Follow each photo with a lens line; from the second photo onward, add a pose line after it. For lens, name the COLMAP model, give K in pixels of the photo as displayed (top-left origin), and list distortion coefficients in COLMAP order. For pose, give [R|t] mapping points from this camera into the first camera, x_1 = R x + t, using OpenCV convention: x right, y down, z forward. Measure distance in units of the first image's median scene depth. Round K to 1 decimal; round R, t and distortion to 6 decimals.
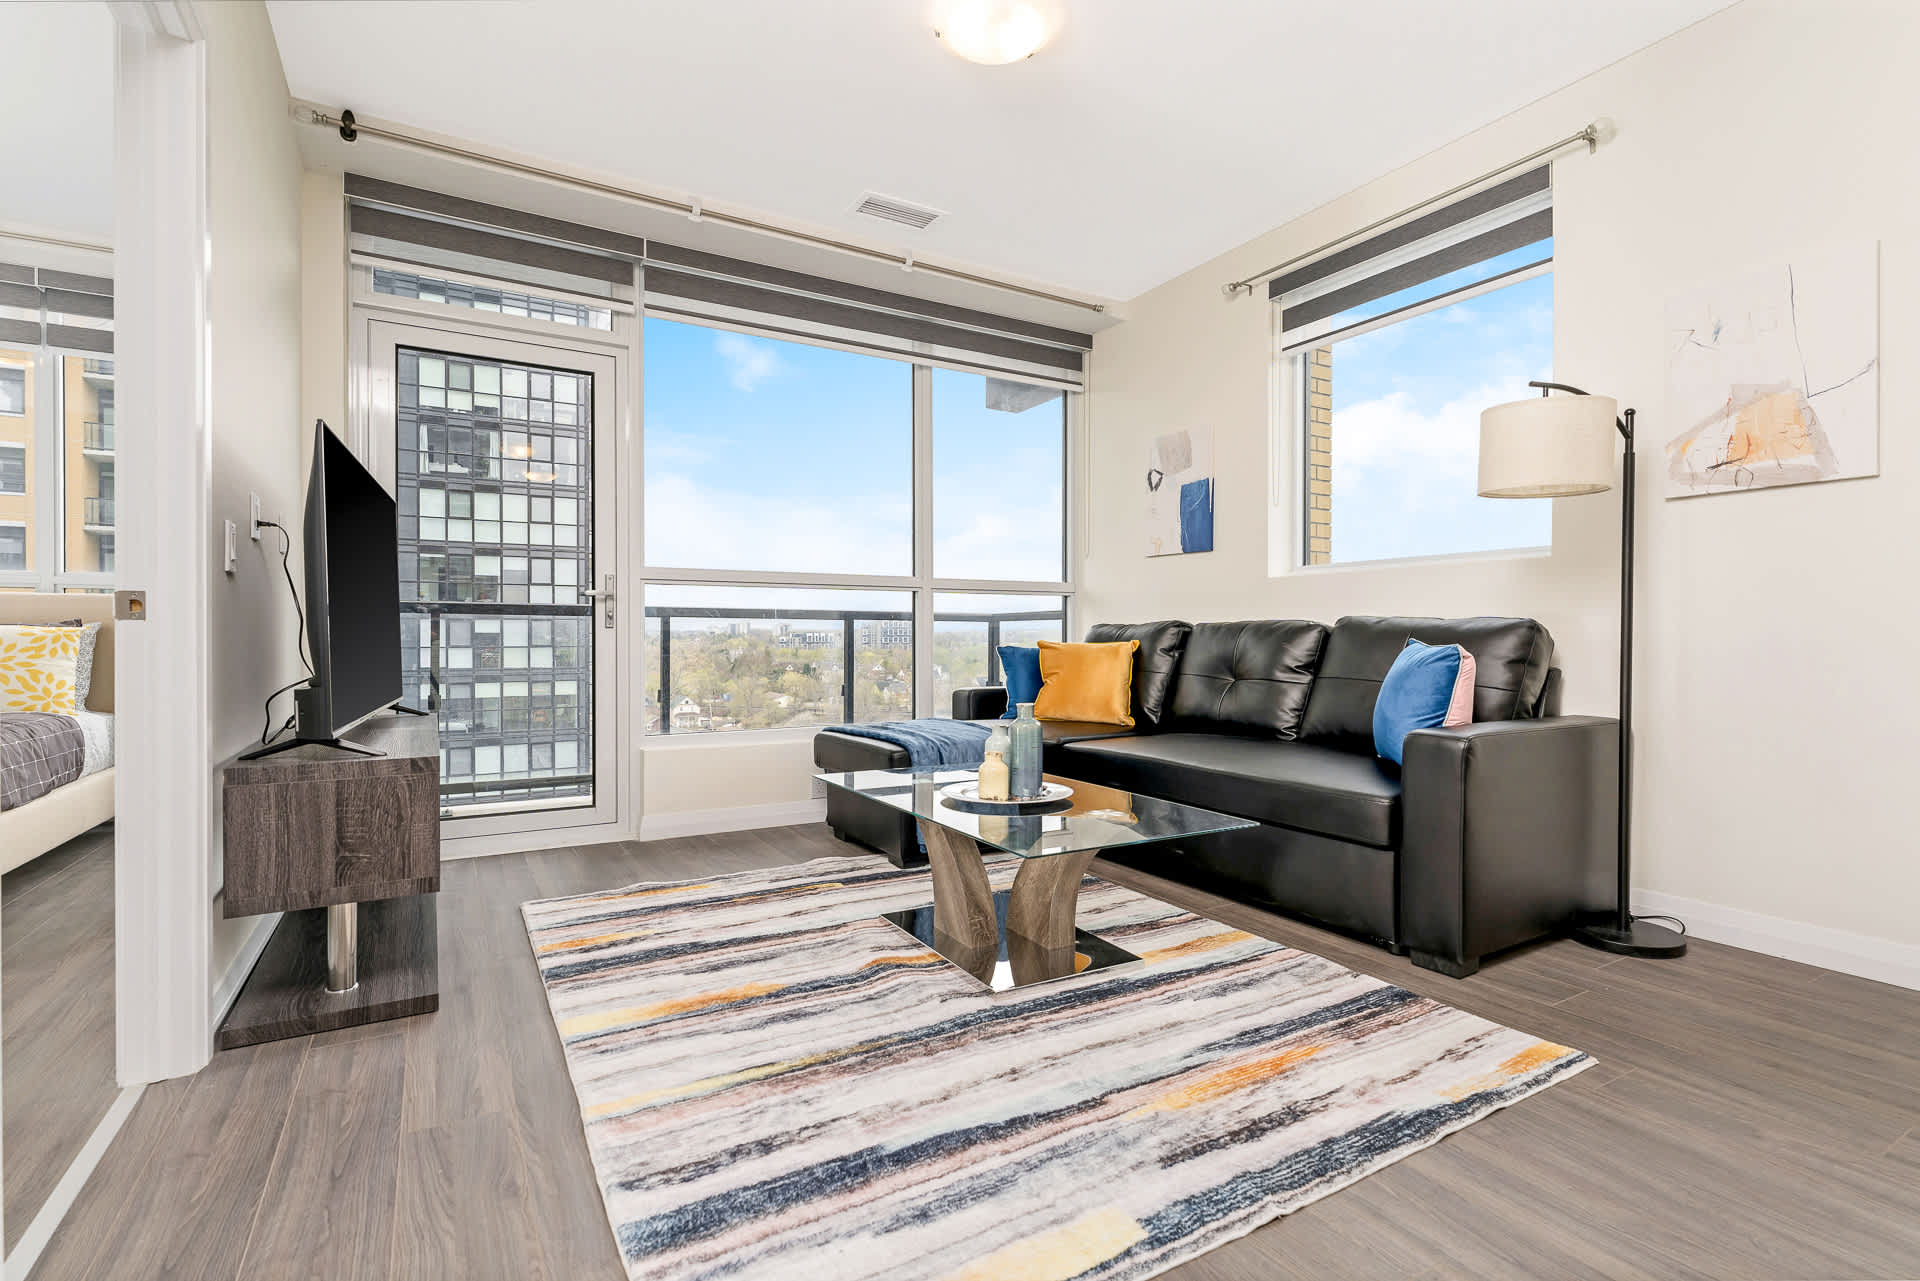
lens RADIAL K [[915.8, 0, 905.9], [0, 915.8, 669.8], [0, 0, 1]] dist [0.001106, 0.000022]
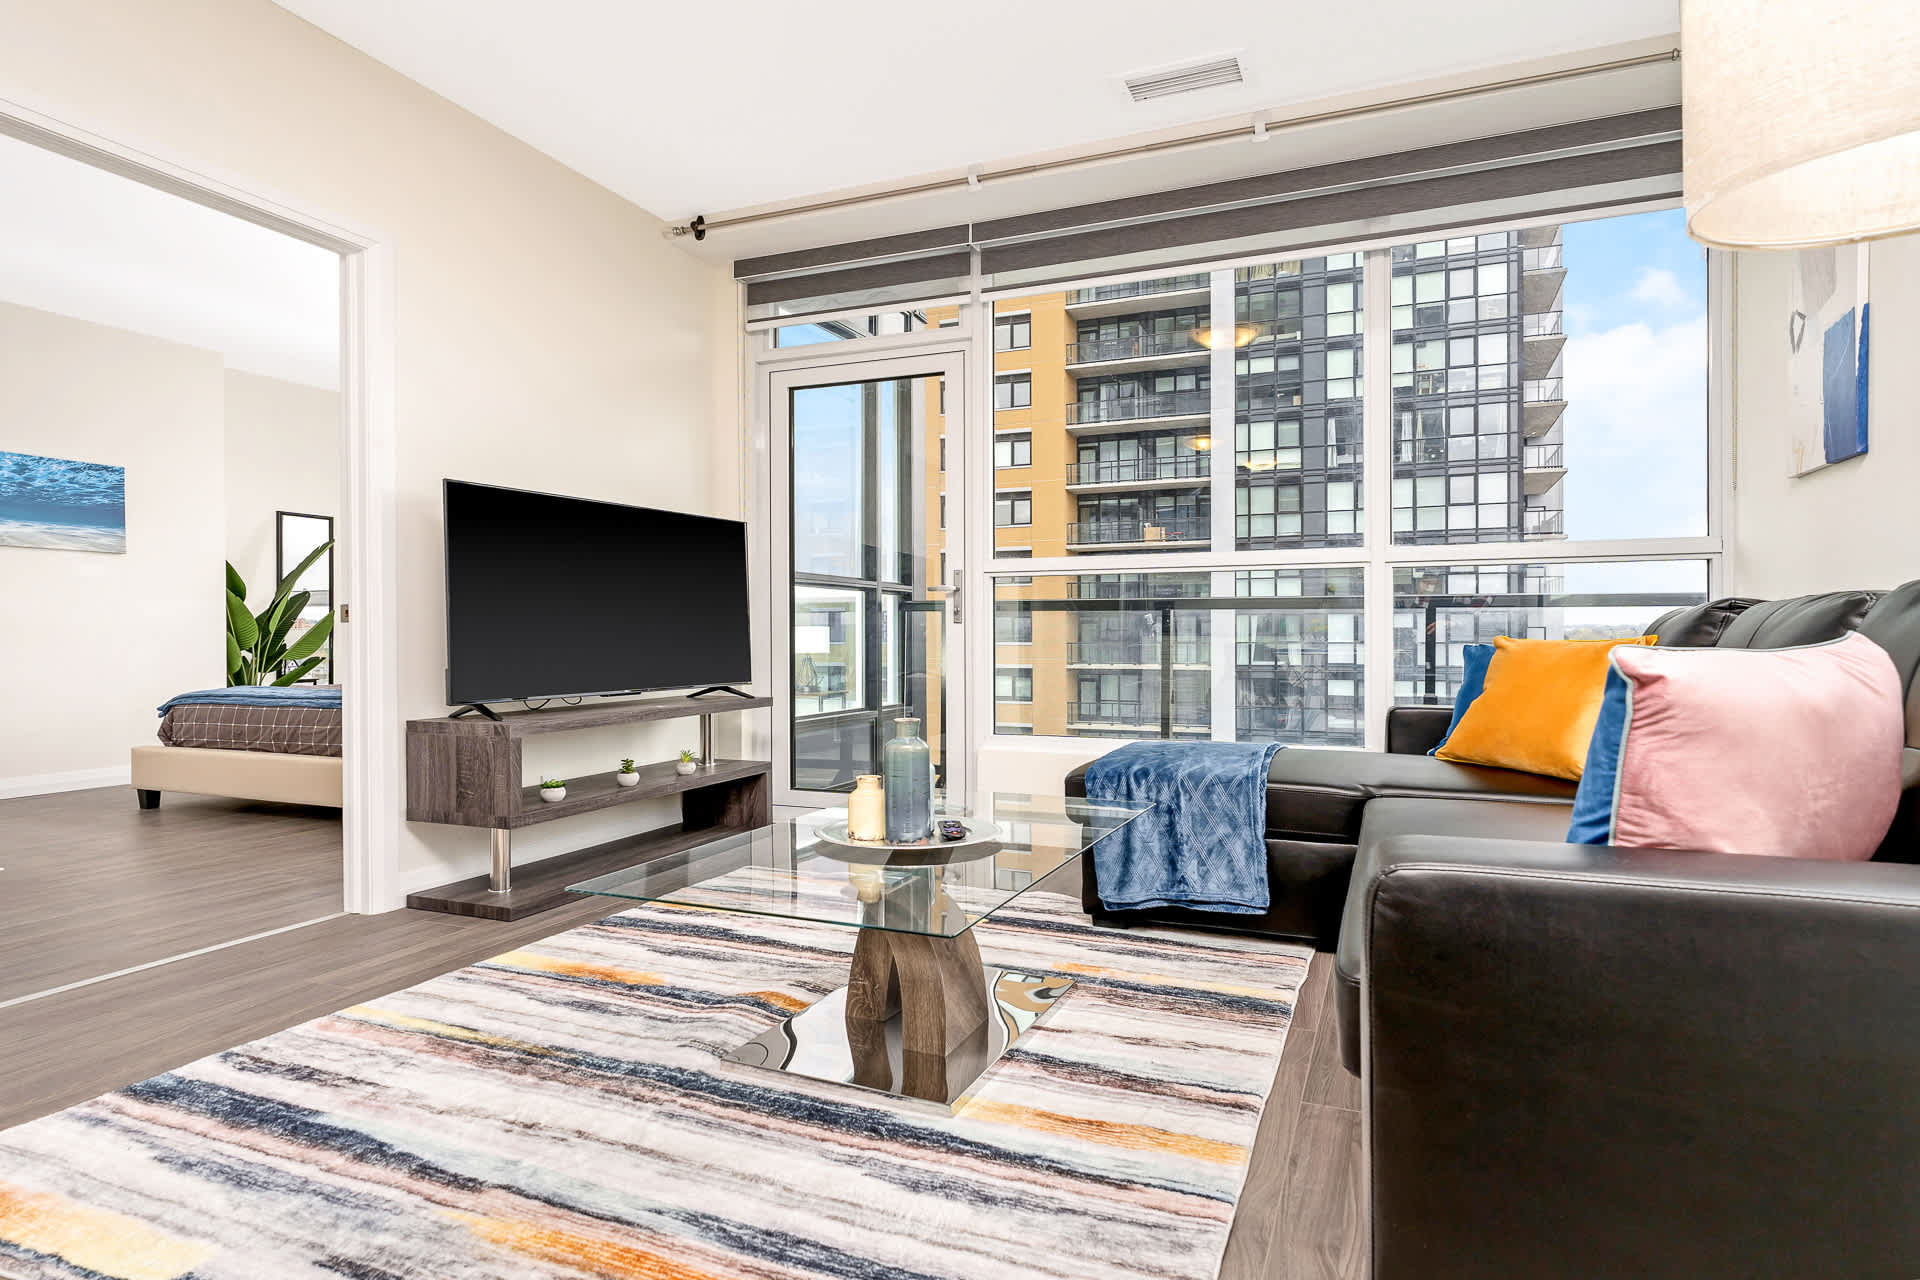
lens RADIAL K [[974.8, 0, 978.9], [0, 974.8, 666.5], [0, 0, 1]] dist [-0.000281, 0.002461]
pose [[0.622799, 0.025630, -0.781962, 0.533711], [-0.025903, 0.999591, 0.012133, -0.012141], [0.781953, 0.012699, 0.623208, 0.360105]]
